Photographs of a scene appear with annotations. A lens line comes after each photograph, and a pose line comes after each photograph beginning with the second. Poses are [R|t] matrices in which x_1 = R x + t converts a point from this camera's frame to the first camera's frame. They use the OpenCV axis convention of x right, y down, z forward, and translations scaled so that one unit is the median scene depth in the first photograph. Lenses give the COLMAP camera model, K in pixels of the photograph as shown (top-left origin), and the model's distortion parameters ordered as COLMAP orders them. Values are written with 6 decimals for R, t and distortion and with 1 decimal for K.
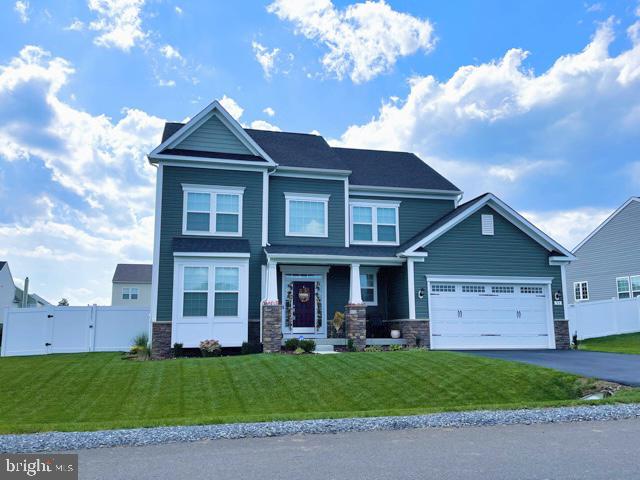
lens RADIAL K [[541.5, 0, 319.0], [0, 541.5, 240.6], [0, 0, 1]] dist [0.068242, -0.025654]
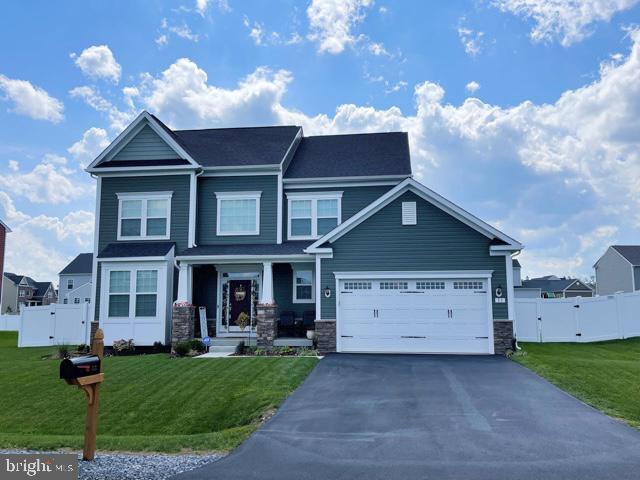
lens RADIAL K [[541.5, 0, 320.4], [0, 541.5, 239.5], [0, 0, 1]] dist [0.068242, -0.025654]
pose [[0.935264, -0.044318, -0.351165, 0.486915], [0.056444, 0.998108, 0.024365, -0.015997], [0.349421, -0.042609, 0.935997, 0.123106]]
